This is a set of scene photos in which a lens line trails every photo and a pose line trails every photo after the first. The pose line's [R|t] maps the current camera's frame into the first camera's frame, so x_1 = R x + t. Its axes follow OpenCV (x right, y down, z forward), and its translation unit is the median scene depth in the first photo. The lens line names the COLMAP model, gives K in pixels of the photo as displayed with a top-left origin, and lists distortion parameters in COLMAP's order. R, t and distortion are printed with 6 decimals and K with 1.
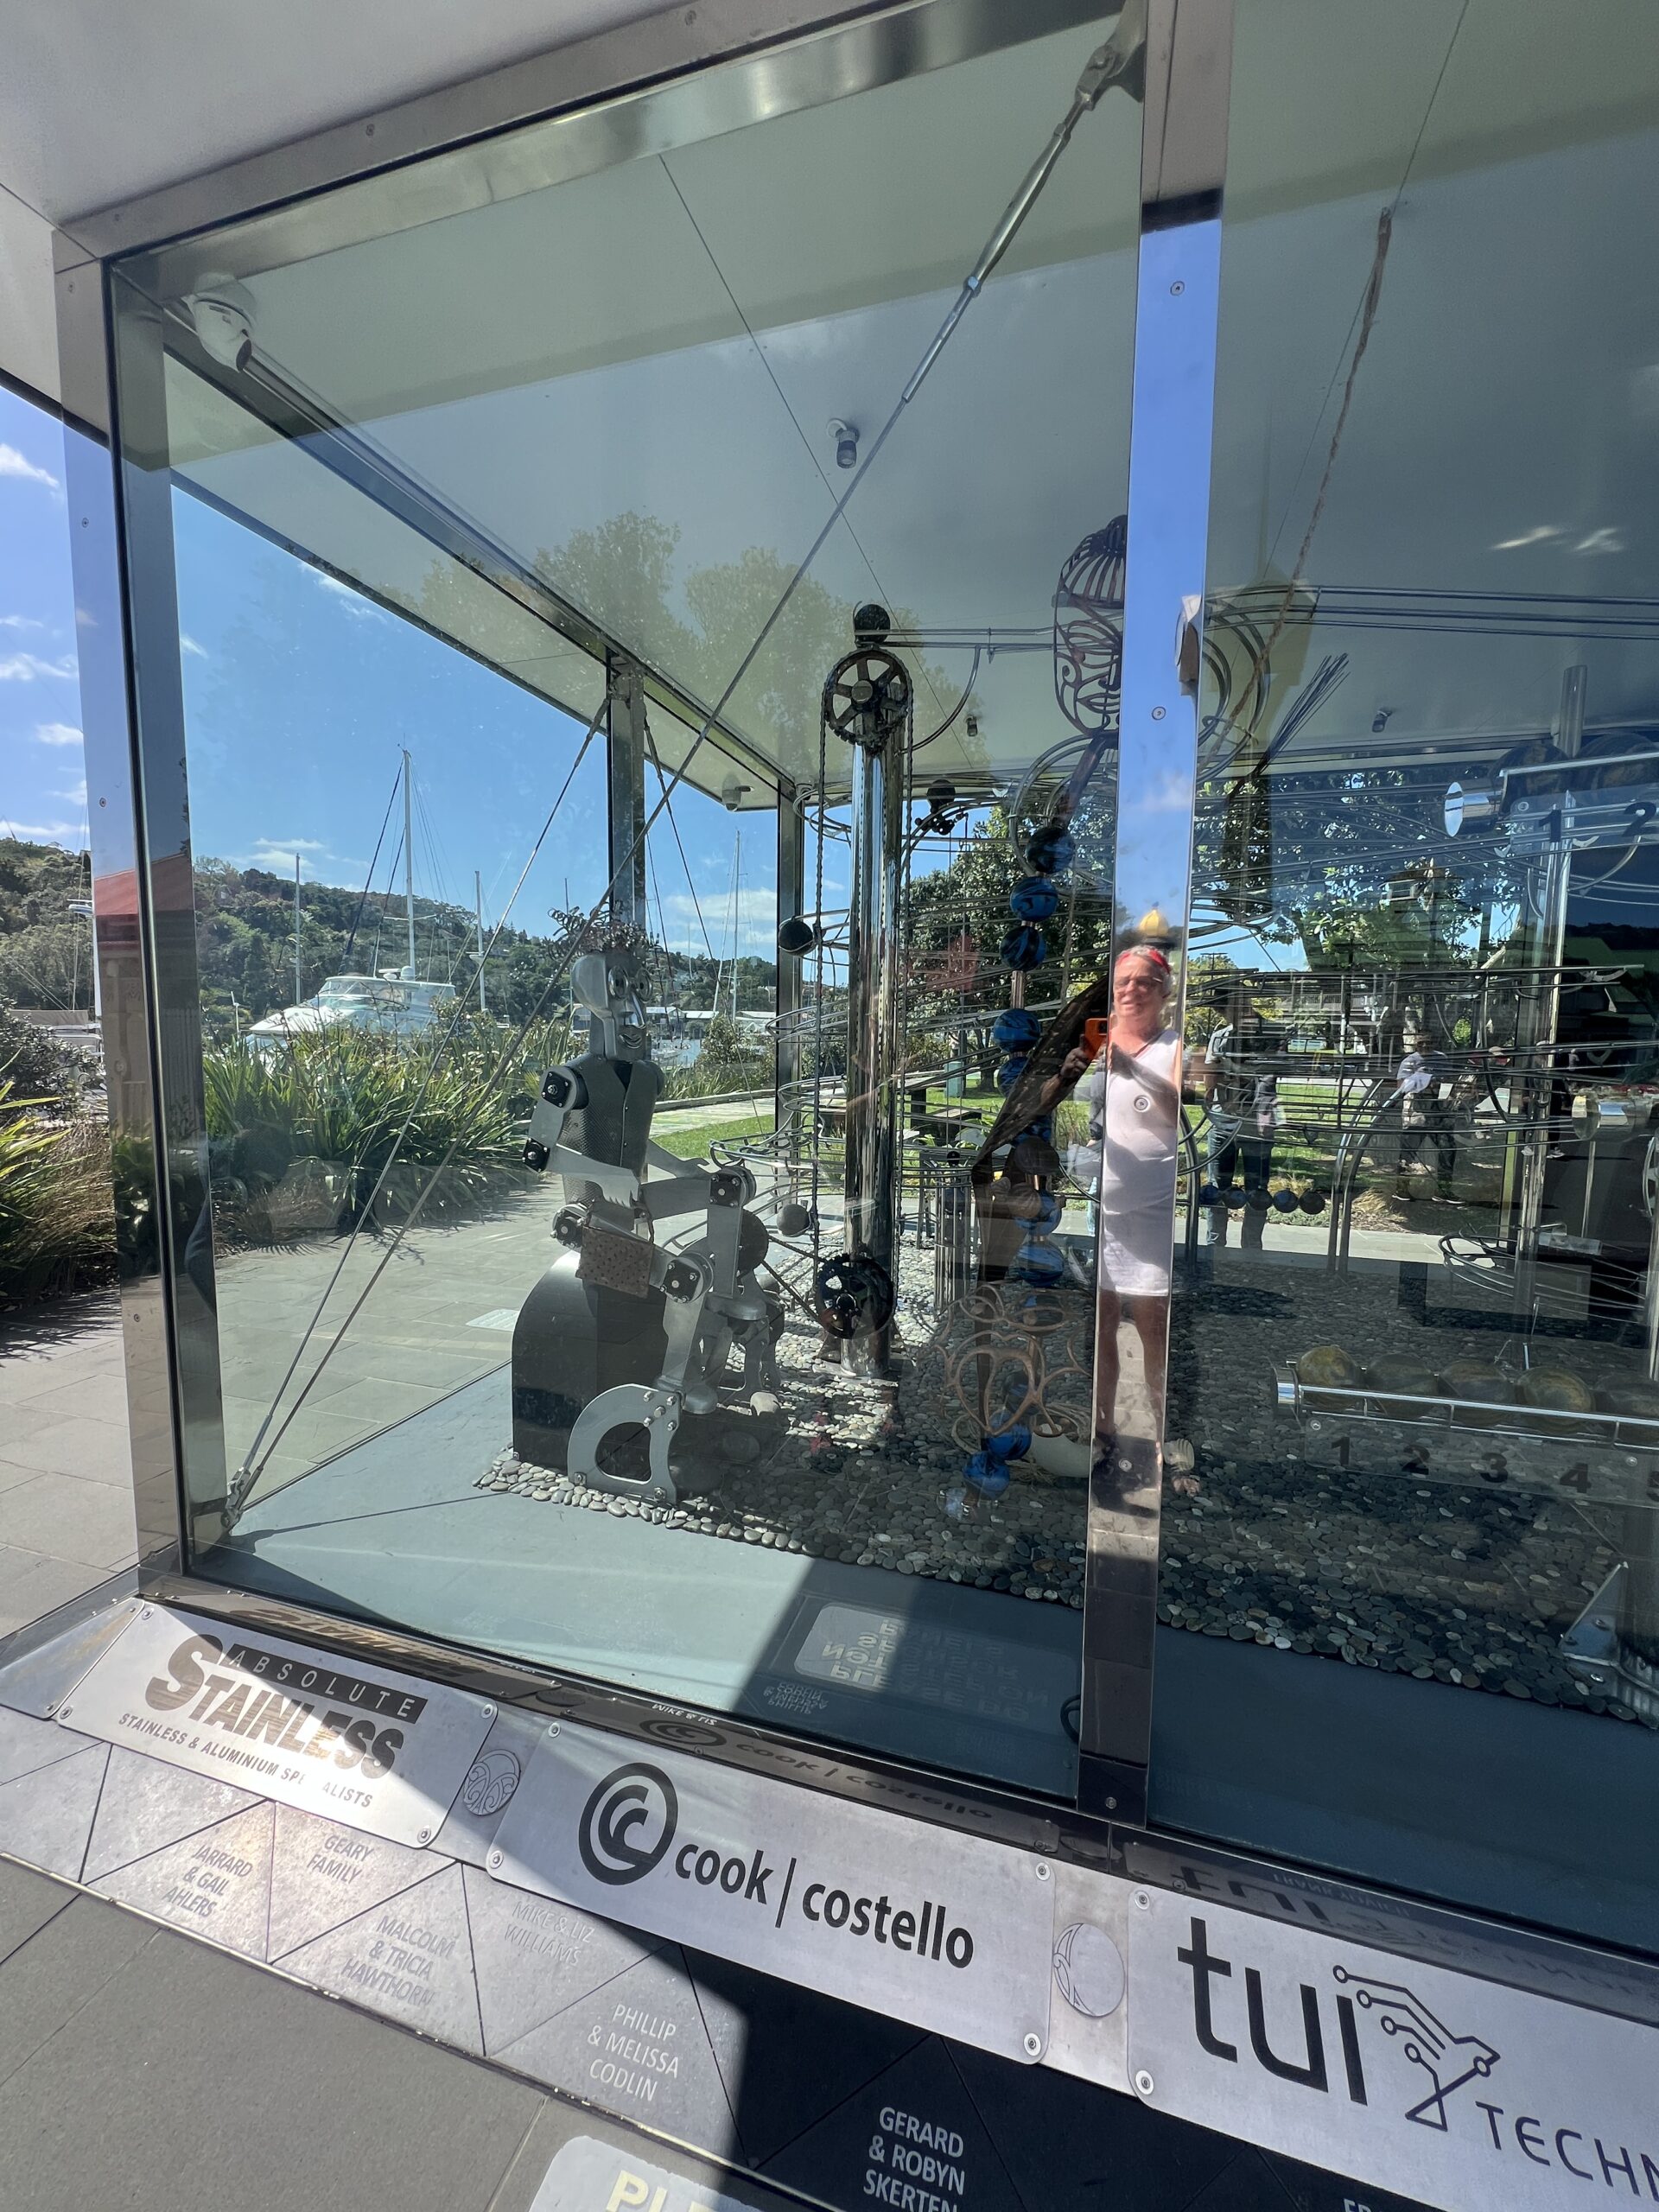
lens RADIAL K [[880.5, 0, 829.5], [0, 880.5, 1106.0], [0, 0, 1]] dist [0.000366, 0.000050]
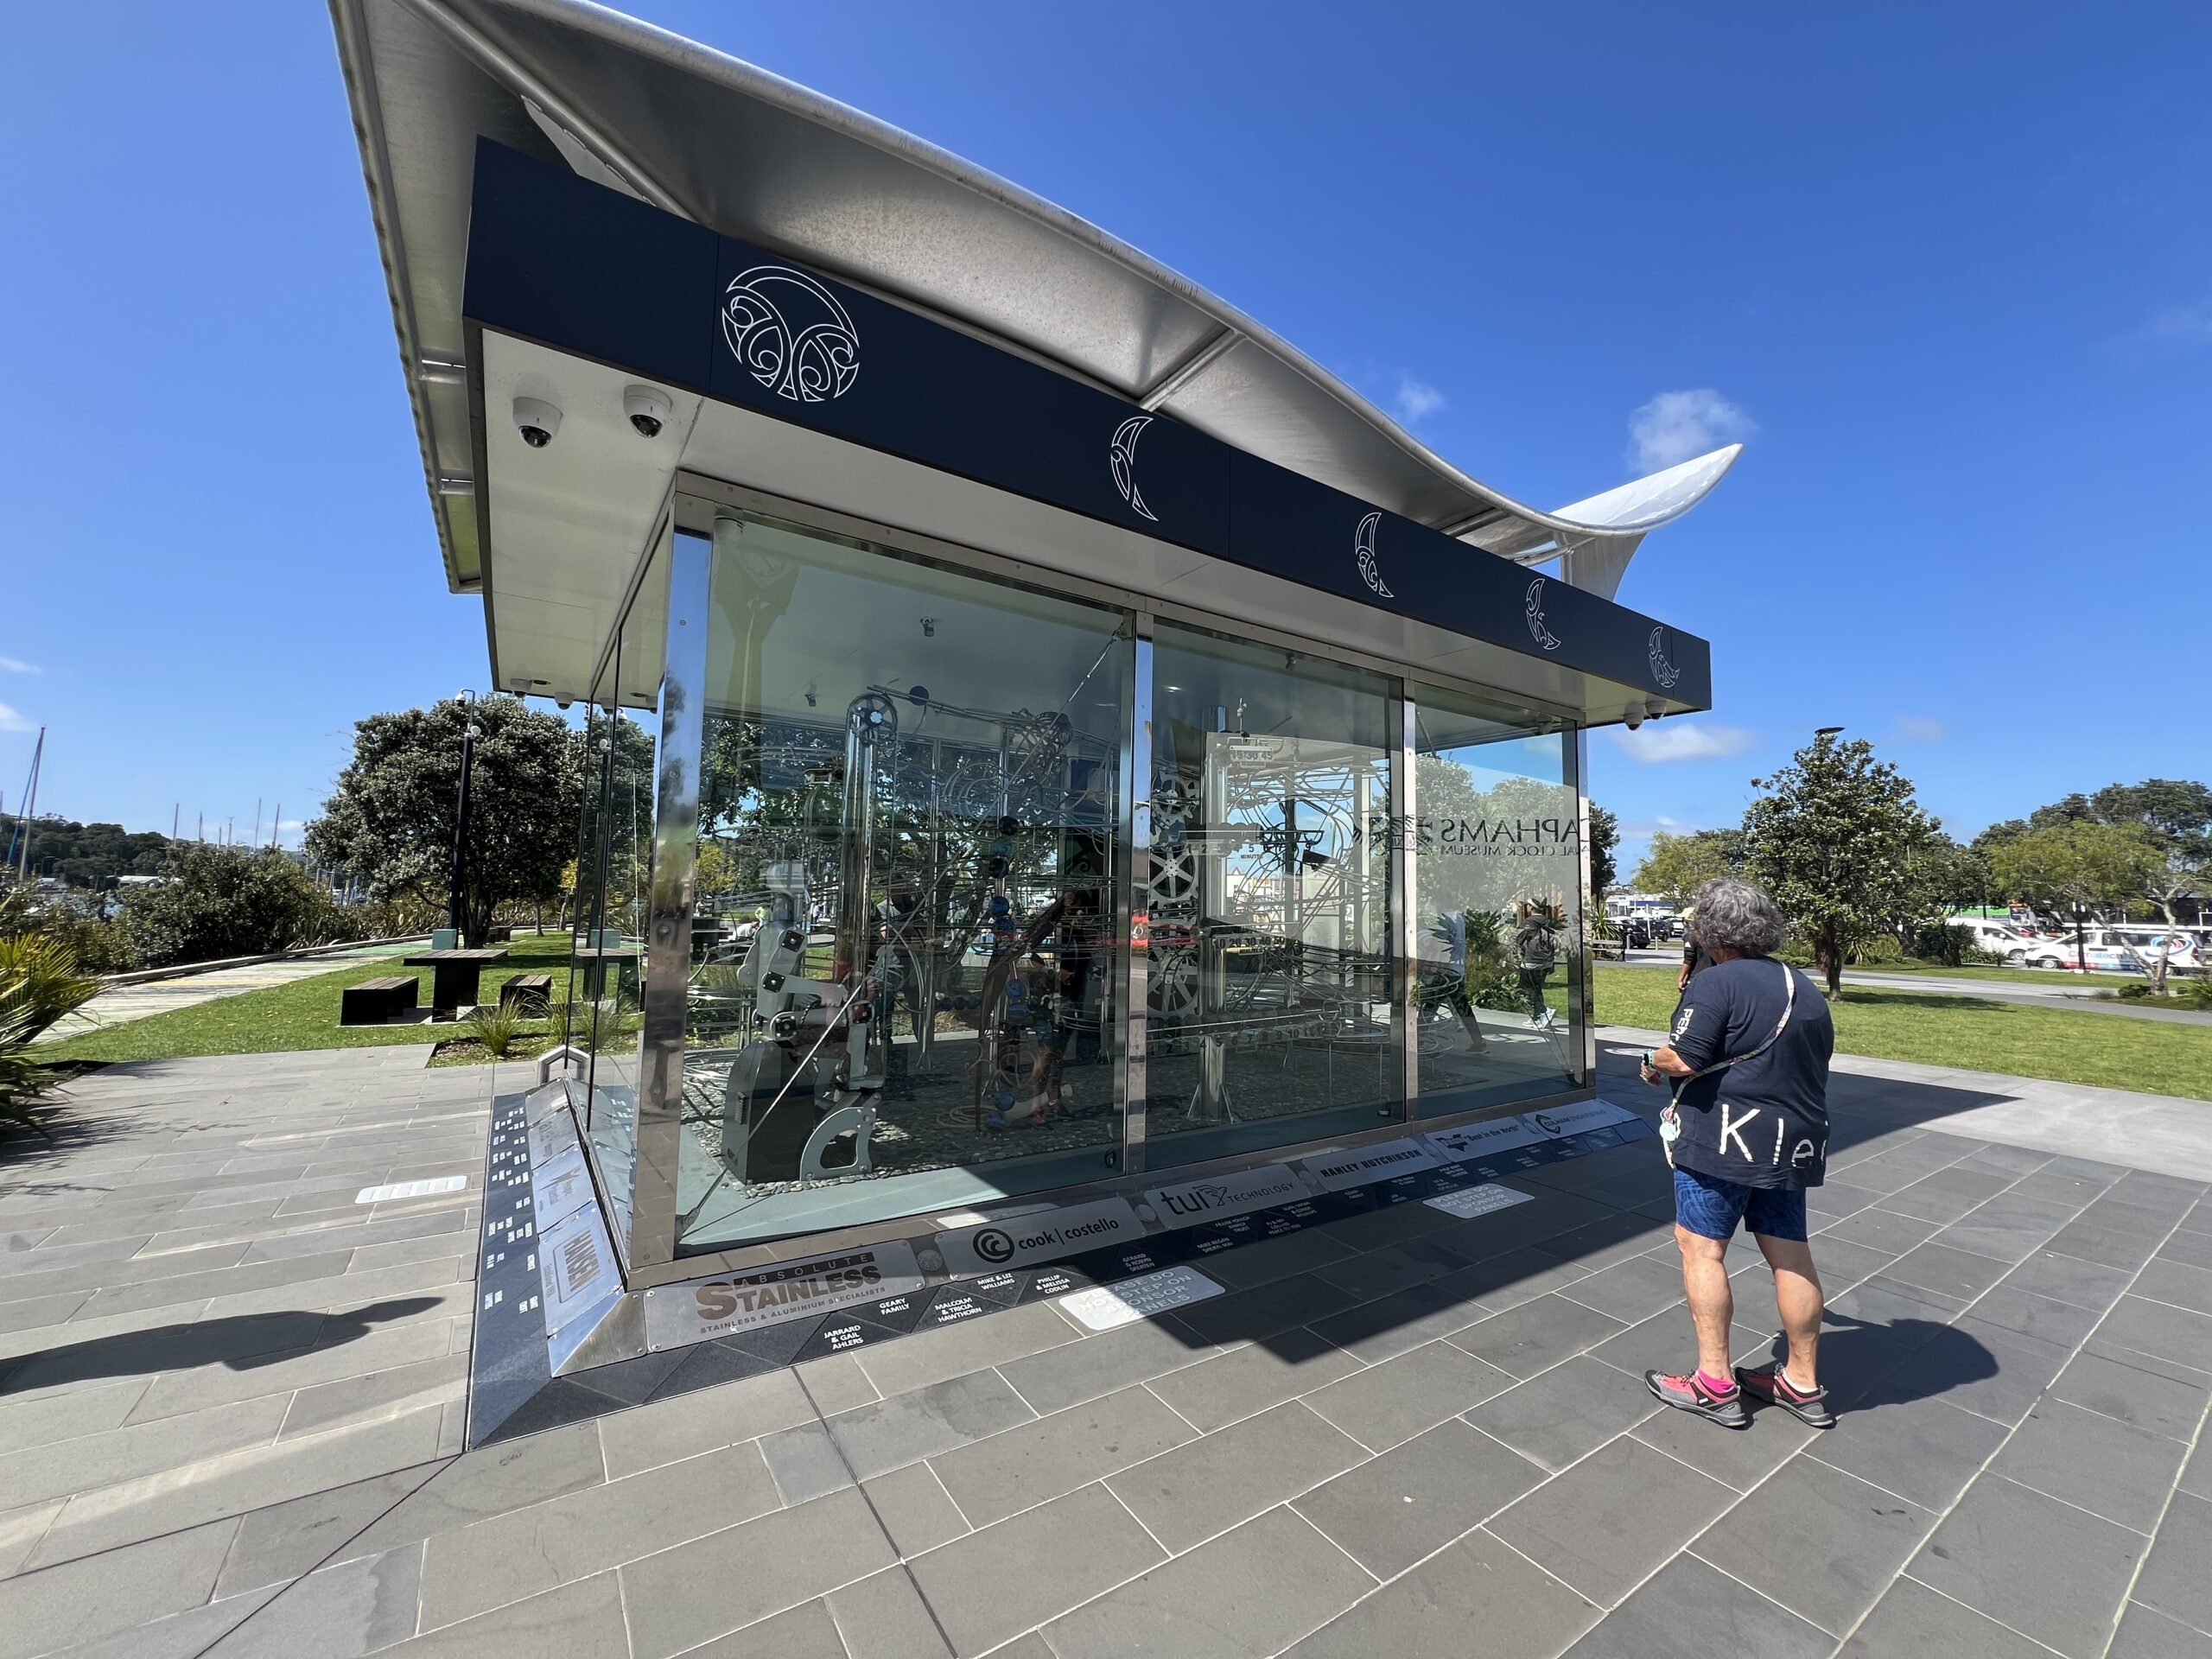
lens RADIAL K [[880.5, 0, 1106.0], [0, 880.5, 829.5], [0, 0, 1]] dist [0.000366, 0.000050]
pose [[0.629170, 0.061946, 0.774795, -1.634346], [0.057523, 0.990375, -0.125893, 0.022919], [-0.775136, 0.123776, 0.619551, -0.697795]]
